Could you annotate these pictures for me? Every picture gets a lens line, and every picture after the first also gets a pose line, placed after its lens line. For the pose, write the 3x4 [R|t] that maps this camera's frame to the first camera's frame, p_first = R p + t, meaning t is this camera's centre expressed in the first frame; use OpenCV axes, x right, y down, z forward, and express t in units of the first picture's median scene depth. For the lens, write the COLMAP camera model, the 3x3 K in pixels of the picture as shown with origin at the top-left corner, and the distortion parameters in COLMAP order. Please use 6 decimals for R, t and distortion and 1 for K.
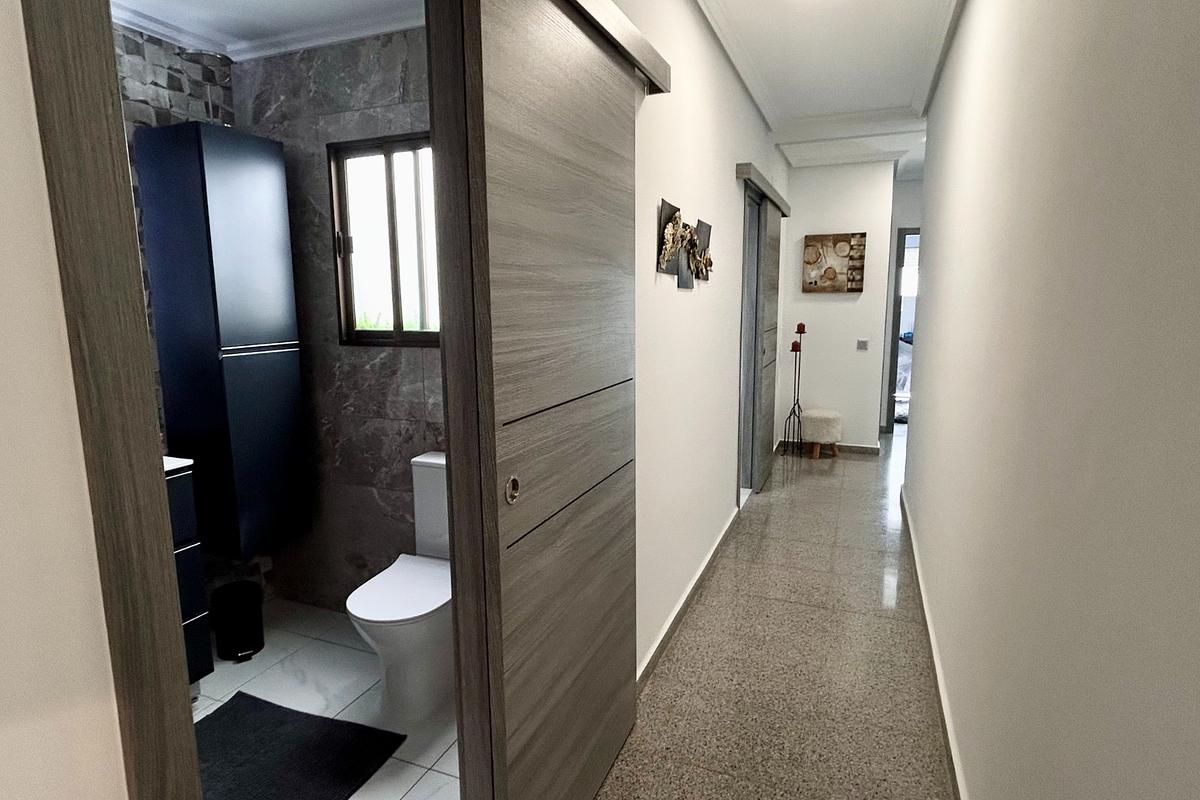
lens RADIAL K [[648.4, 0, 592.1], [0, 648.4, 398.4], [0, 0, 1]] dist [-0.014624, 0.011765]
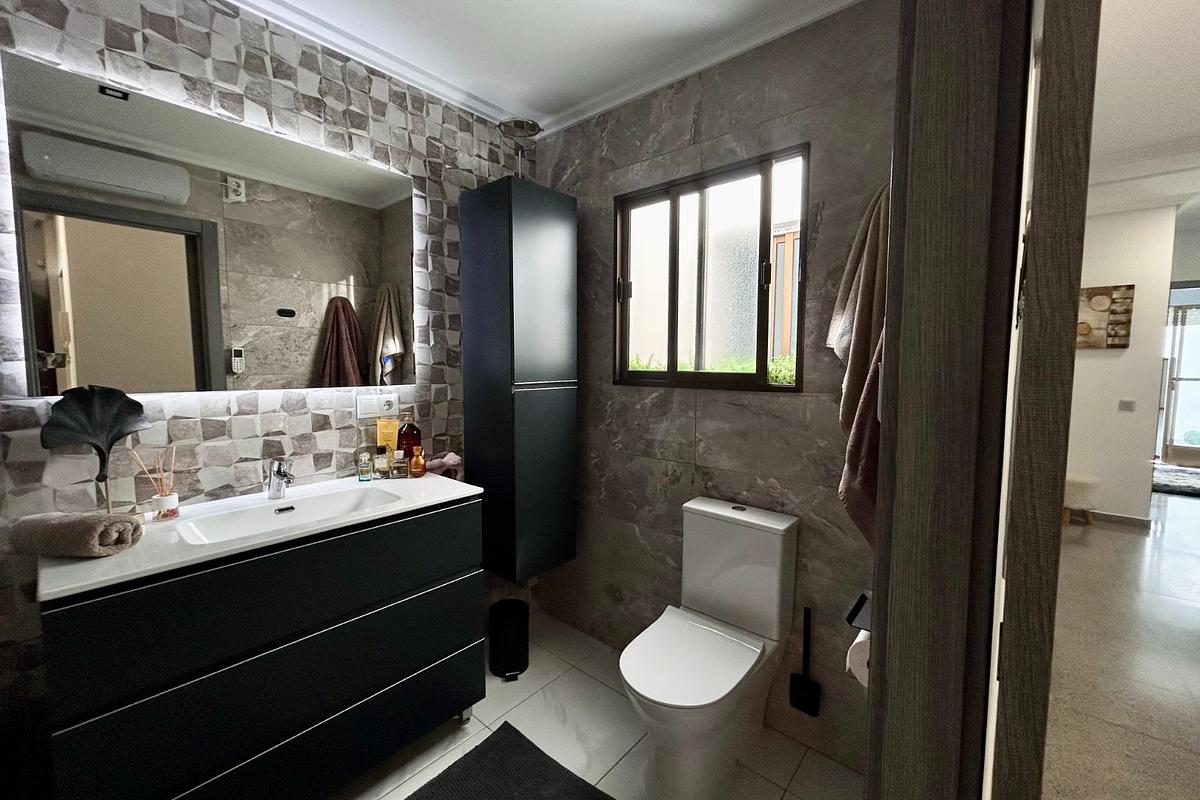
lens RADIAL K [[481.1, 0, 600.0], [0, 481.1, 400.0], [0, 0, 1]] dist [-0.000651, 0.000010]
pose [[0.948453, 0.038706, -0.314544, -0.168124], [-0.060471, 0.996381, -0.059733, -0.009525], [0.311094, 0.075674, 0.947362, 0.261160]]
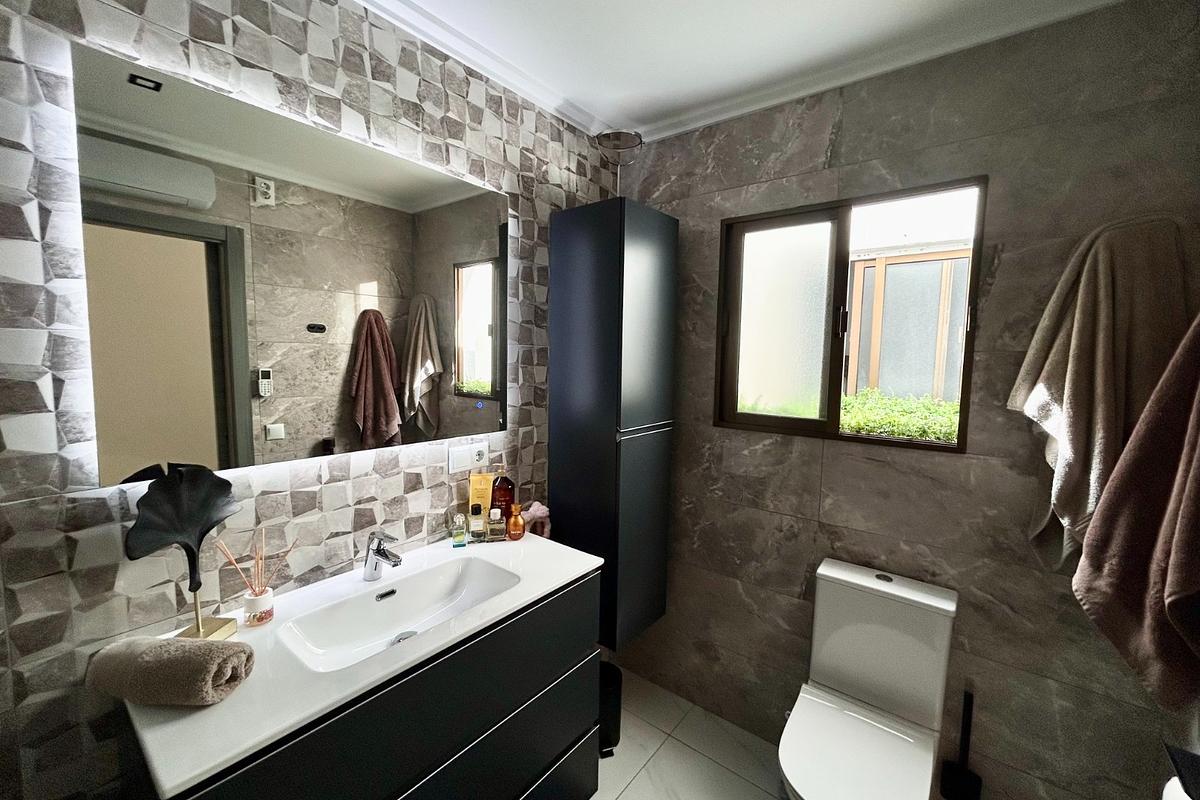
lens RADIAL K [[481.1, 0, 600.0], [0, 481.1, 400.0], [0, 0, 1]] dist [-0.000651, 0.000010]
pose [[0.961176, 0.051596, -0.271071, -0.373661], [-0.067115, 0.996576, -0.048292, -0.078292], [0.267651, 0.064610, 0.961347, 0.275837]]
